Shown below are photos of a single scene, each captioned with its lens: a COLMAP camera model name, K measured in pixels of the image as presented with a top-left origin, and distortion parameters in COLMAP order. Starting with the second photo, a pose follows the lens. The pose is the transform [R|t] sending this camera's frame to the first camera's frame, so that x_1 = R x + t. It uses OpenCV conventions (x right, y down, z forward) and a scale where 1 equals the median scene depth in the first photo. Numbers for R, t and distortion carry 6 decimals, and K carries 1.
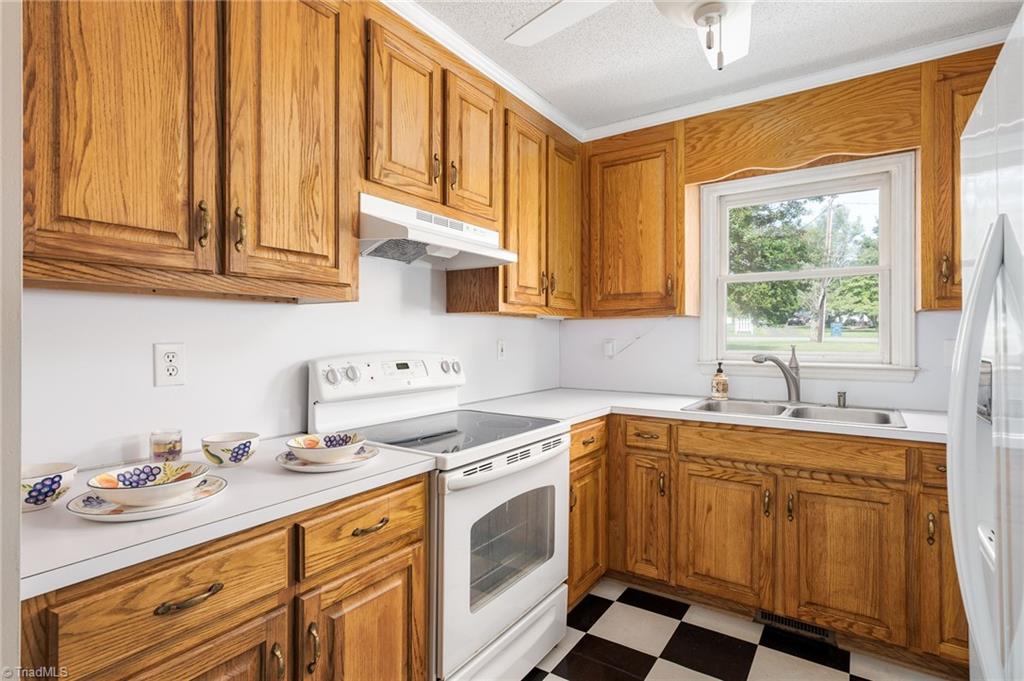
lens RADIAL K [[507.3, 0, 521.4], [0, 507.3, 338.2], [0, 0, 1]] dist [0.000485, 0.000607]
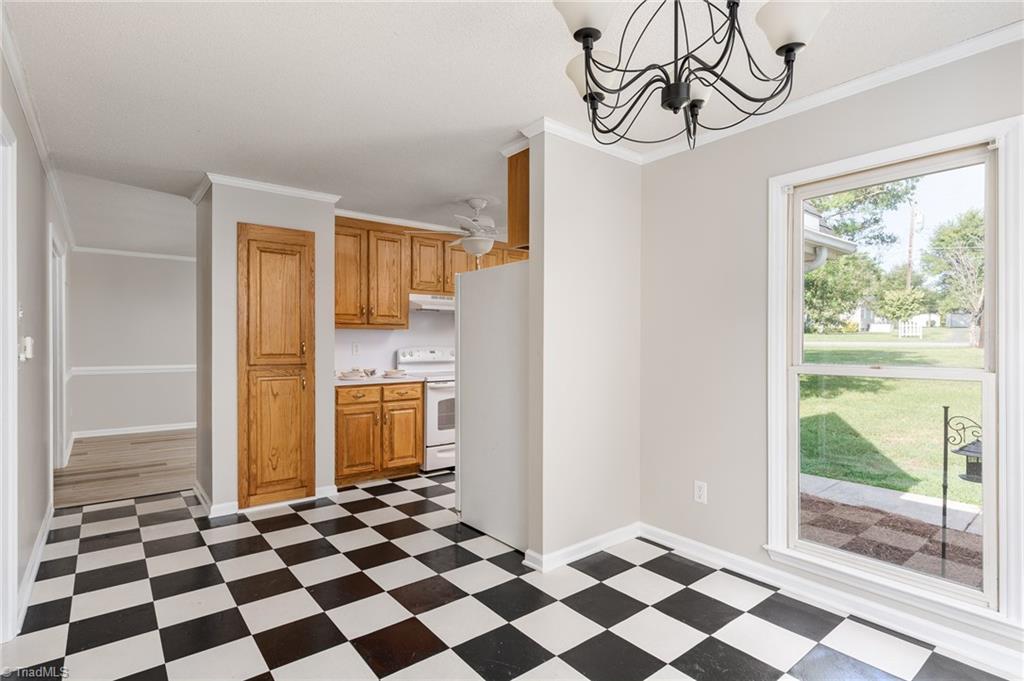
lens RADIAL K [[507.3, 0, 507.6], [0, 507.3, 342.4], [0, 0, 1]] dist [0.000485, 0.000607]
pose [[0.947557, 0.003965, -0.319561, 1.408828], [-0.003668, 0.999992, 0.001530, -0.000100], [0.319565, -0.000278, 0.947564, -1.974436]]
